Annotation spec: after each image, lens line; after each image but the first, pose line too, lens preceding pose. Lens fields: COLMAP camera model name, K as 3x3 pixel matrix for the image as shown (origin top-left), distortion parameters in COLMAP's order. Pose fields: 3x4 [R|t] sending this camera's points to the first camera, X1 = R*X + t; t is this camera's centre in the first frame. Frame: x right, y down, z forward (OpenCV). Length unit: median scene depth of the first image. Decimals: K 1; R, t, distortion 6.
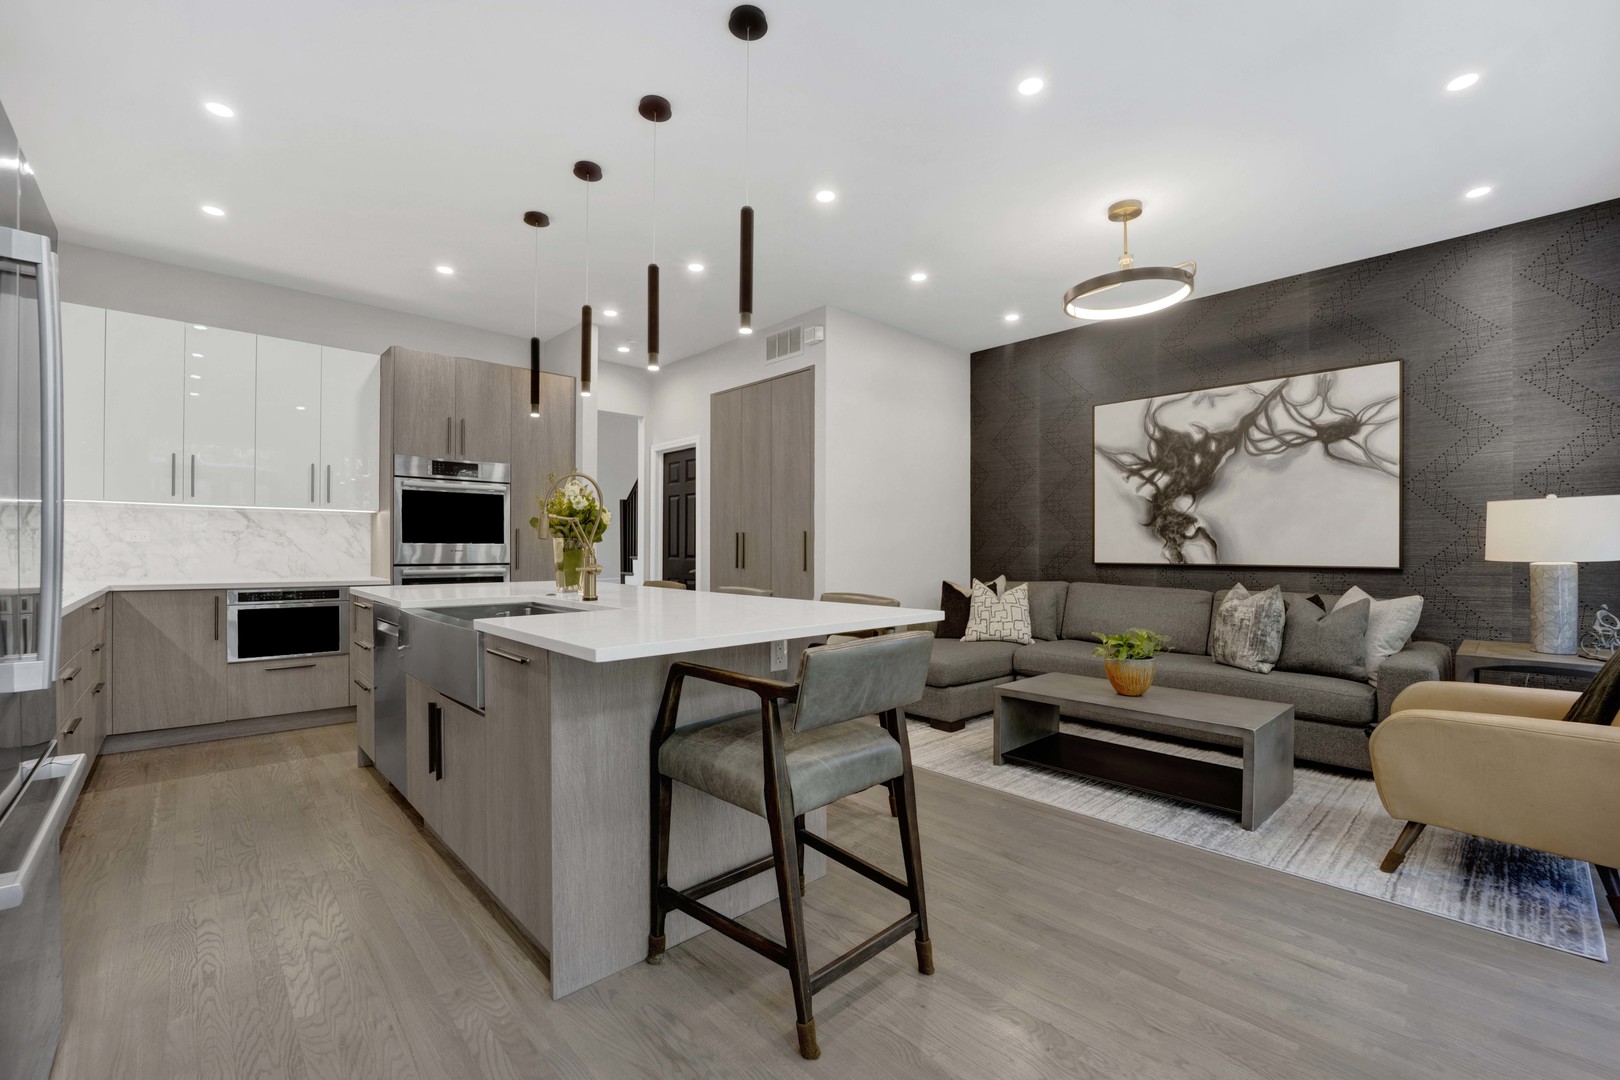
lens RADIAL K [[675.7, 0, 798.0], [0, 675.7, 556.7], [0, 0, 1]] dist [-0.022836, -0.000848]
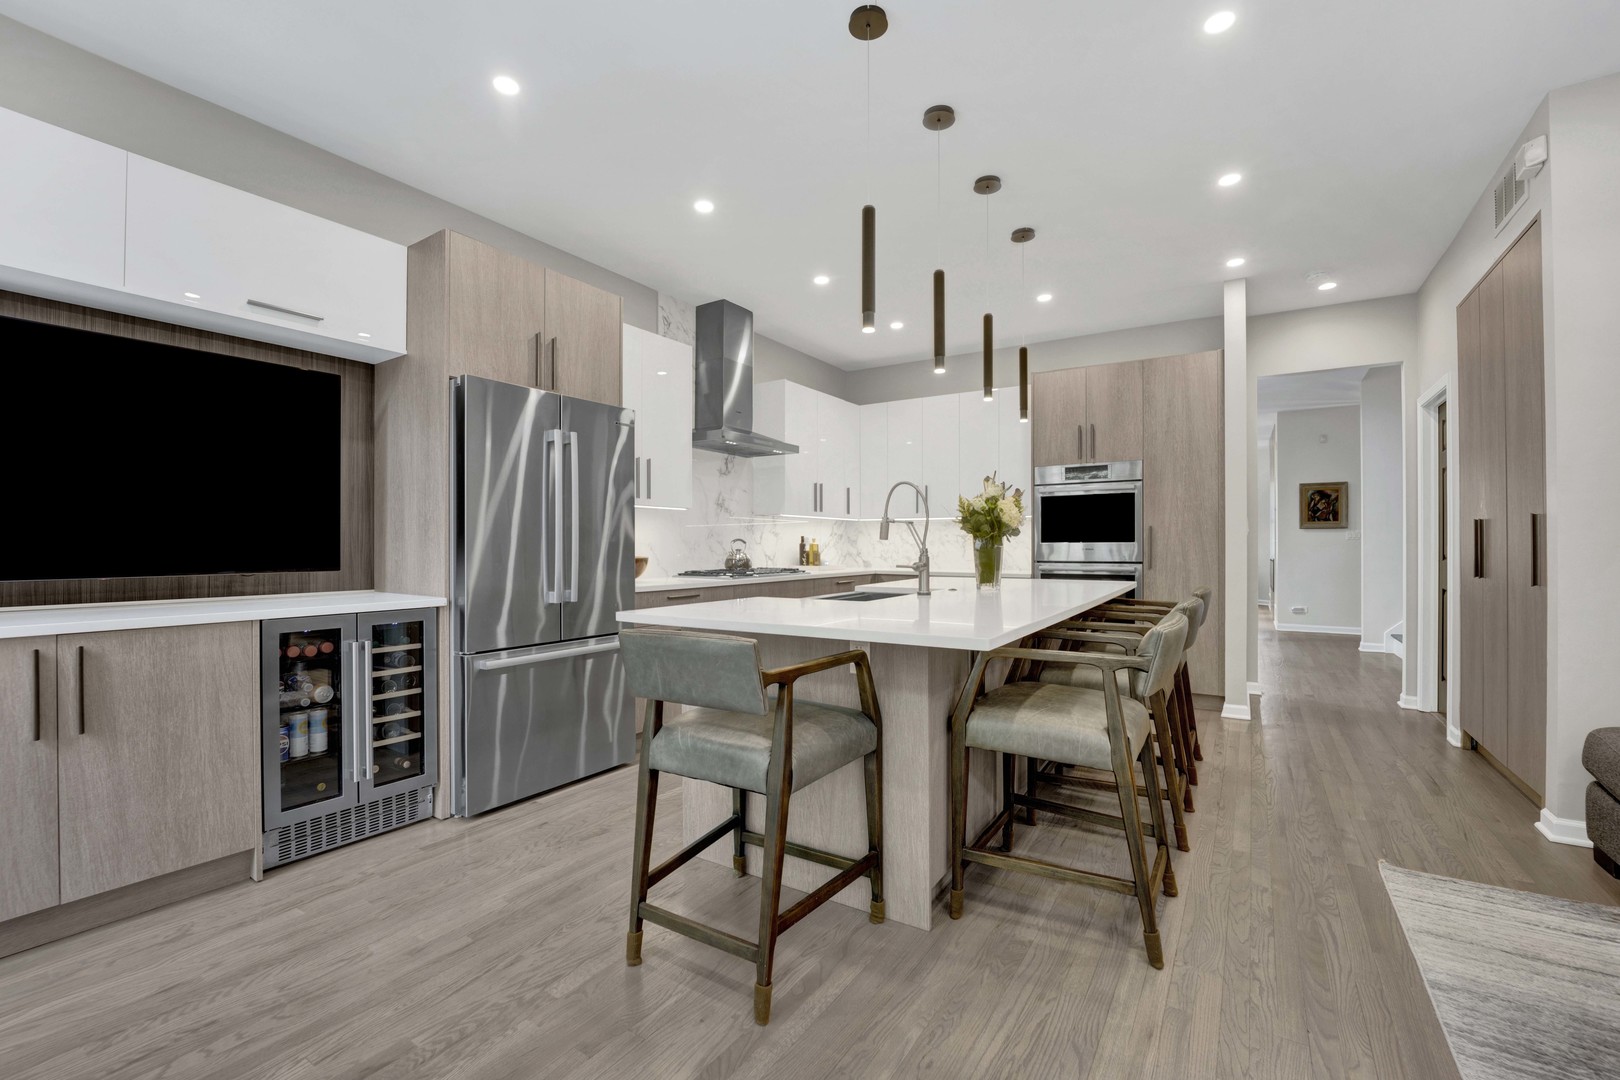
lens RADIAL K [[675.7, 0, 807.4], [0, 675.7, 542.8], [0, 0, 1]] dist [-0.022836, -0.000848]
pose [[0.238353, -0.009935, -0.971128, 0.457741], [-0.008589, 0.999887, -0.012338, -0.002536], [0.971141, 0.011281, 0.238241, 0.353529]]
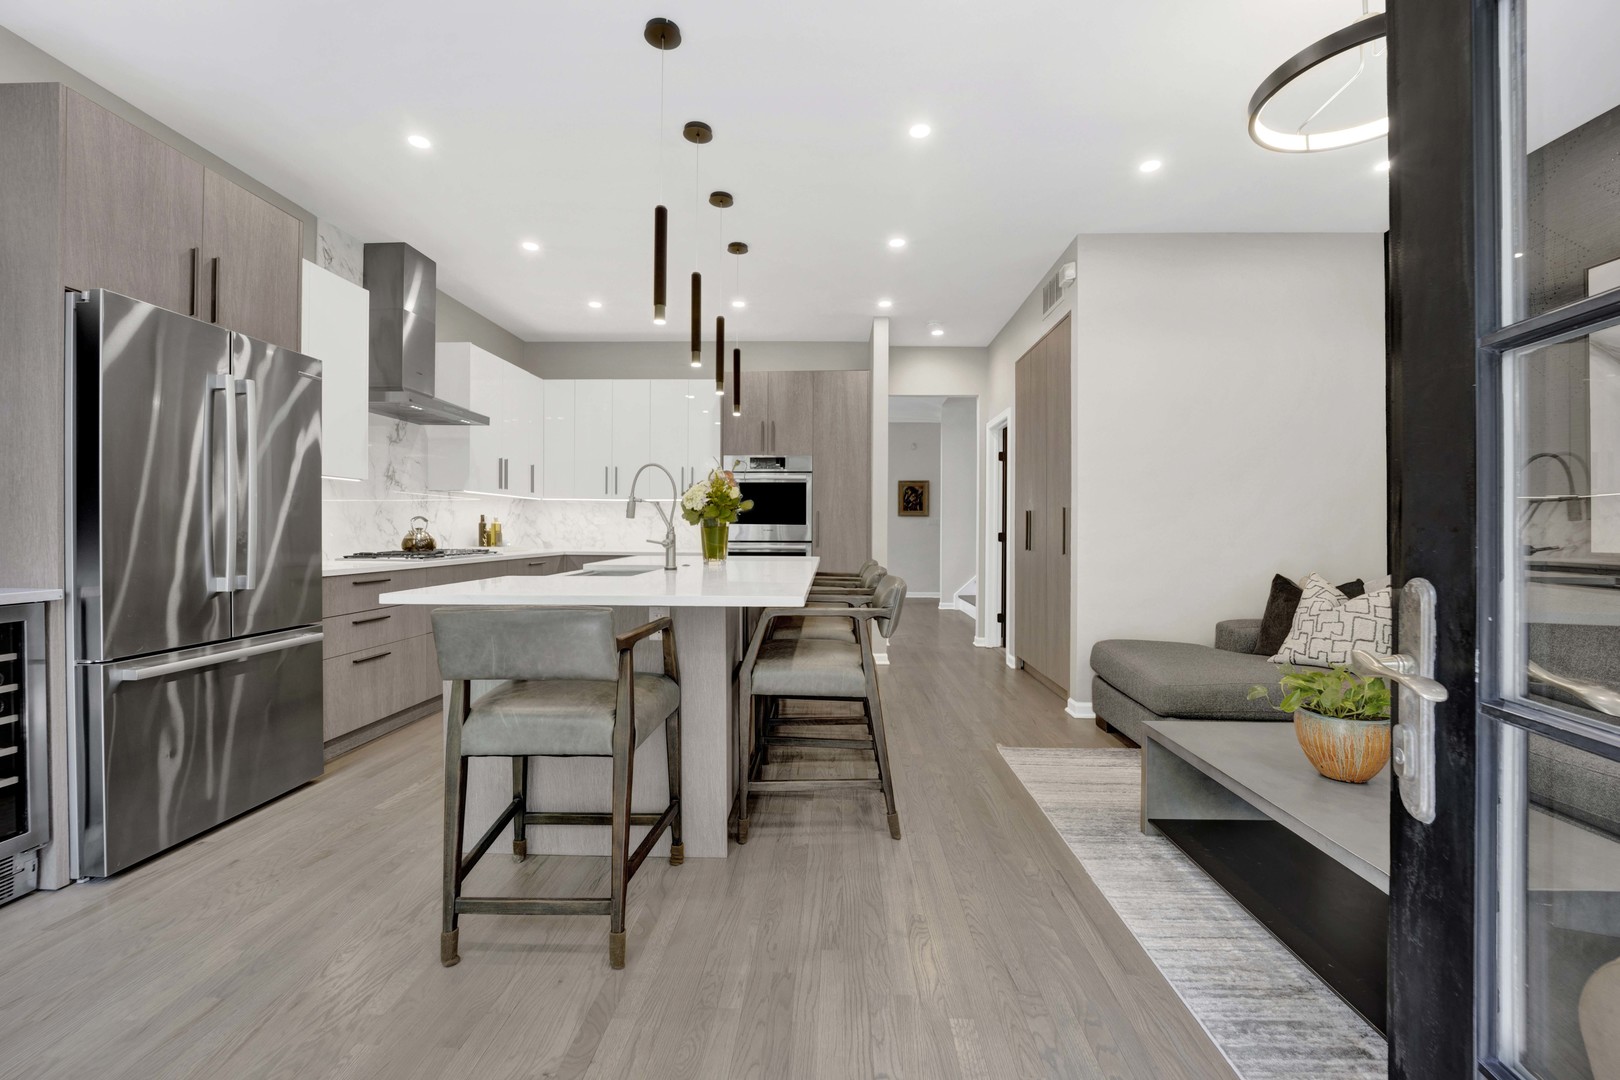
lens RADIAL K [[675.7, 0, 813.2], [0, 675.7, 533.4], [0, 0, 1]] dist [-0.022836, -0.000848]
pose [[0.708192, 0.002196, -0.706016, 0.450642], [-0.010041, 0.999925, -0.006962, 0.004459], [0.705948, 0.012019, 0.708161, 0.215649]]
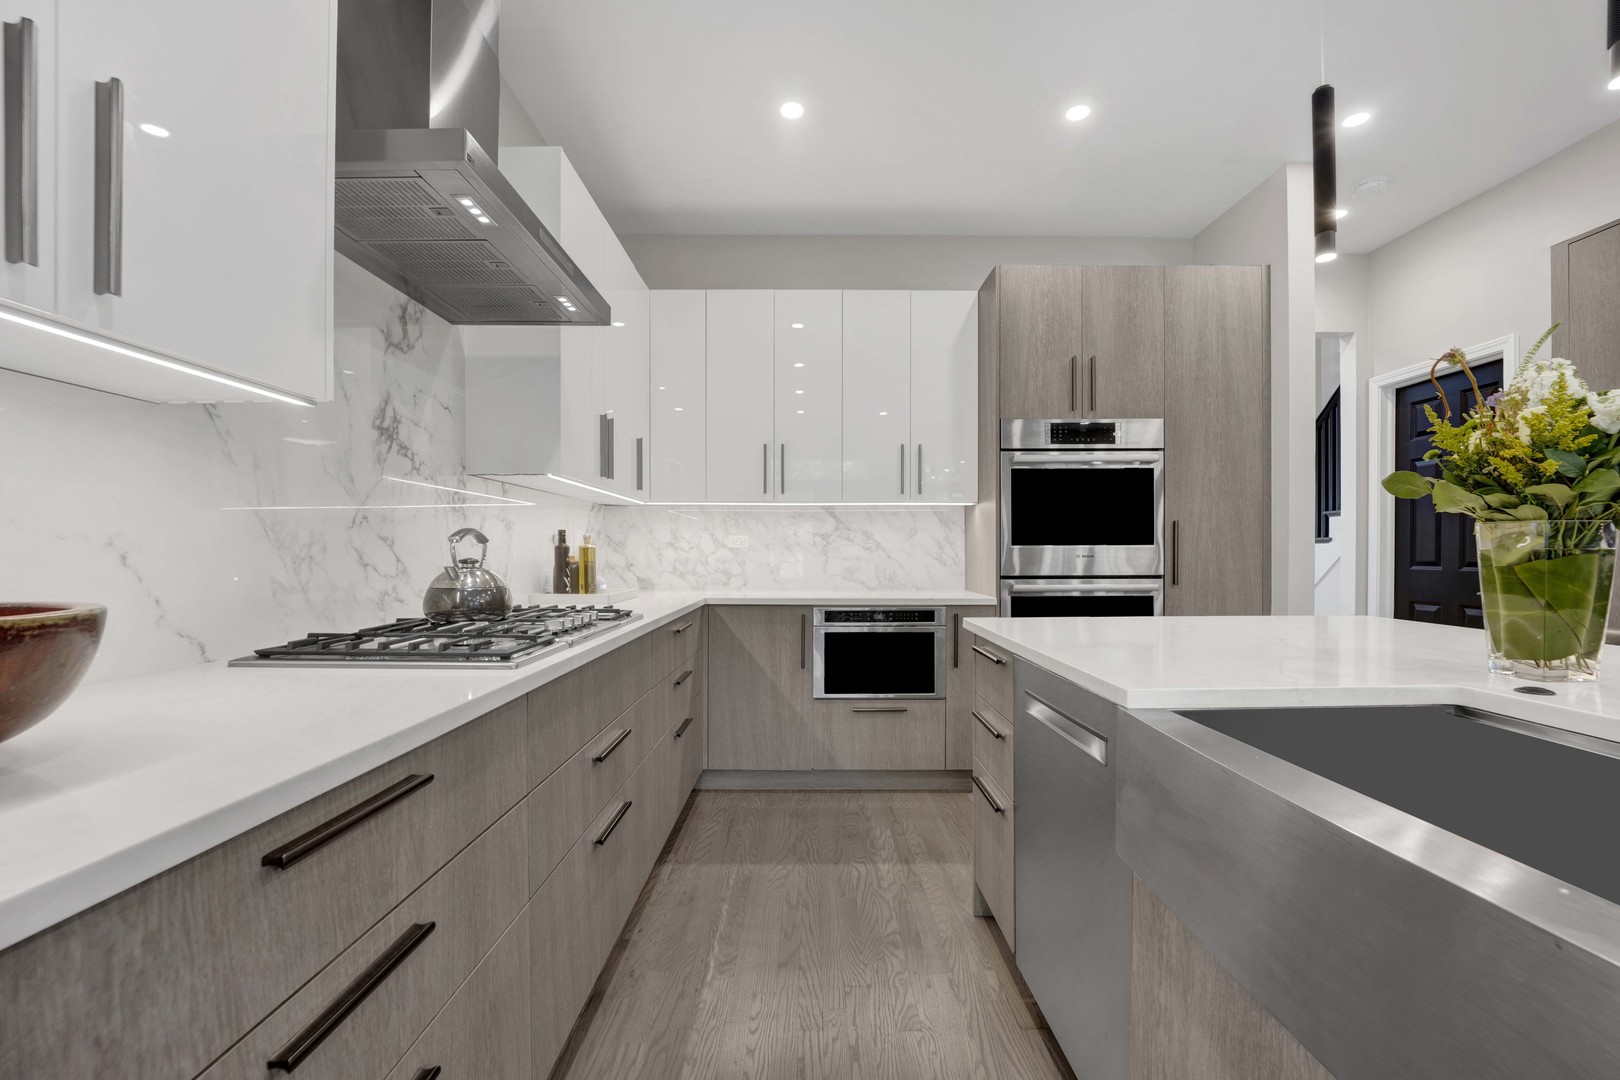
lens RADIAL K [[675.7, 0, 804.0], [0, 675.7, 552.2], [0, 0, 1]] dist [-0.022836, -0.000848]
pose [[0.731866, -0.006968, -0.681413, -0.287490], [-0.002148, 0.999919, -0.012532, -0.004529], [0.681445, 0.010636, 0.731792, 0.362434]]
